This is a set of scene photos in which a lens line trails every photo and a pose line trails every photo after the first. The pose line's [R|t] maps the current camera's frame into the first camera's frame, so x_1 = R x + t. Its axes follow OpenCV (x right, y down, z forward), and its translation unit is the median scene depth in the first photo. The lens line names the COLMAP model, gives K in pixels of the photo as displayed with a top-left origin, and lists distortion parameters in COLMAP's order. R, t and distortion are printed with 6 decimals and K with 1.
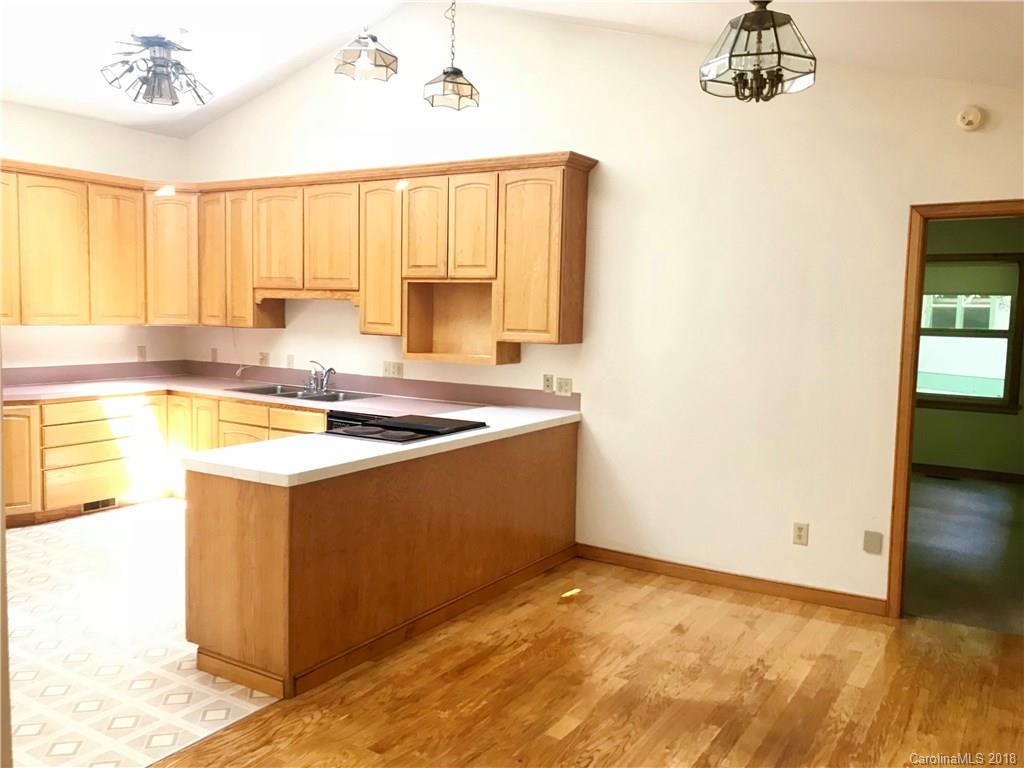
lens RADIAL K [[825.8, 0, 512.0], [0, 825.8, 384.0], [0, 0, 1]] dist [0.059018, -0.137239]
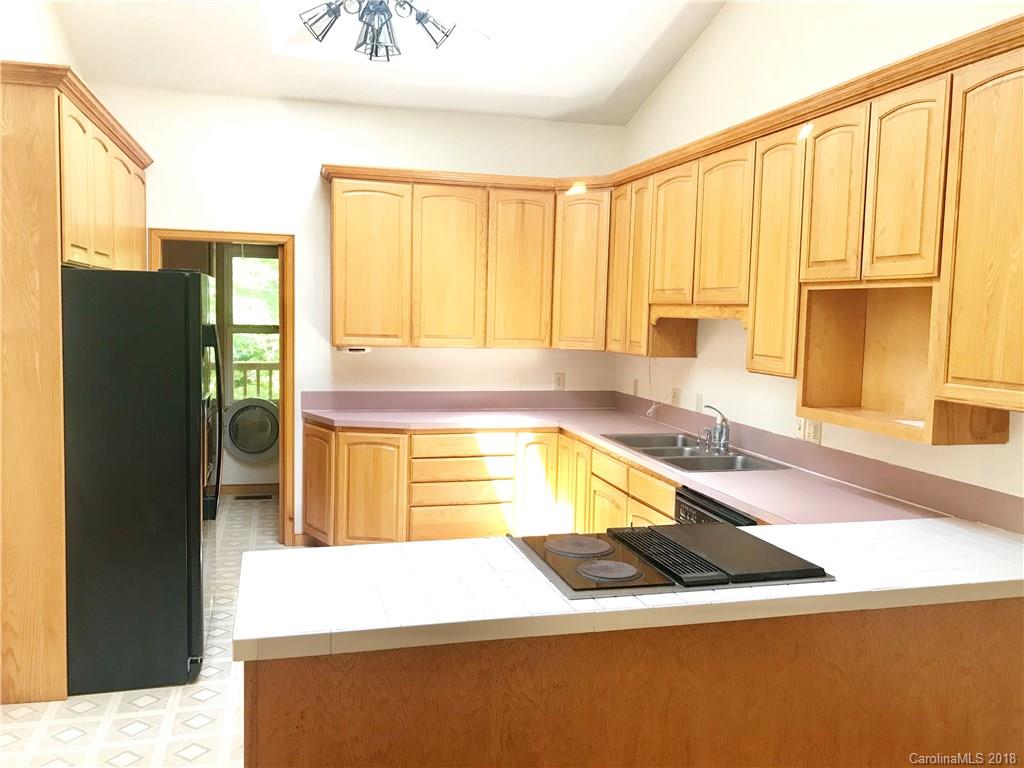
lens RADIAL K [[825.8, 0, 512.0], [0, 825.8, 384.0], [0, 0, 1]] dist [0.059018, -0.137239]
pose [[0.724860, 0.053796, -0.686793, 0.128334], [-0.068077, 0.997660, 0.006296, -0.041324], [0.685524, 0.042191, 0.726826, 0.389839]]
